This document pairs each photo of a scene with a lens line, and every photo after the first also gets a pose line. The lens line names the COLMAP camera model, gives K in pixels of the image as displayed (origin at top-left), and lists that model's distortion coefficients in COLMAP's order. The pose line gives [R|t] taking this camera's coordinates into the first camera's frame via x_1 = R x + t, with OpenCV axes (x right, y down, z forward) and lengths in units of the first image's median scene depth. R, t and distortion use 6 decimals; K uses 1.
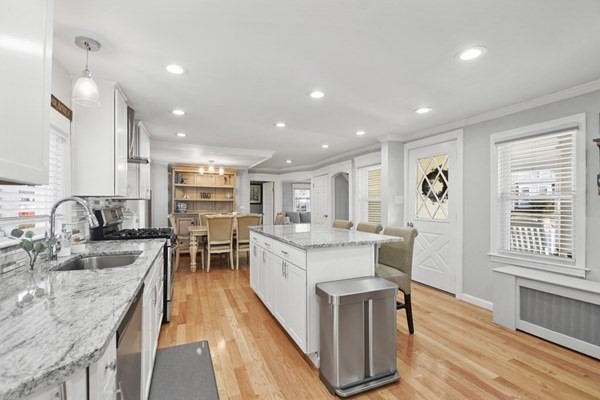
lens RADIAL K [[277.9, 0, 298.2], [0, 277.9, 204.9], [0, 0, 1]] dist [0.024378, -0.001914]
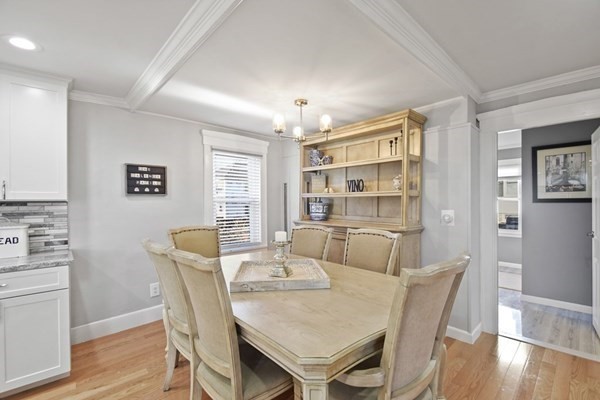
lens RADIAL K [[277.9, 0, 296.3], [0, 277.9, 203.4], [0, 0, 1]] dist [0.024378, -0.001914]
pose [[0.321841, -0.002046, -0.946792, 0.079039], [0.009923, 0.999950, 0.001212, -0.006146], [0.946742, -0.009786, 0.321845, 0.773253]]
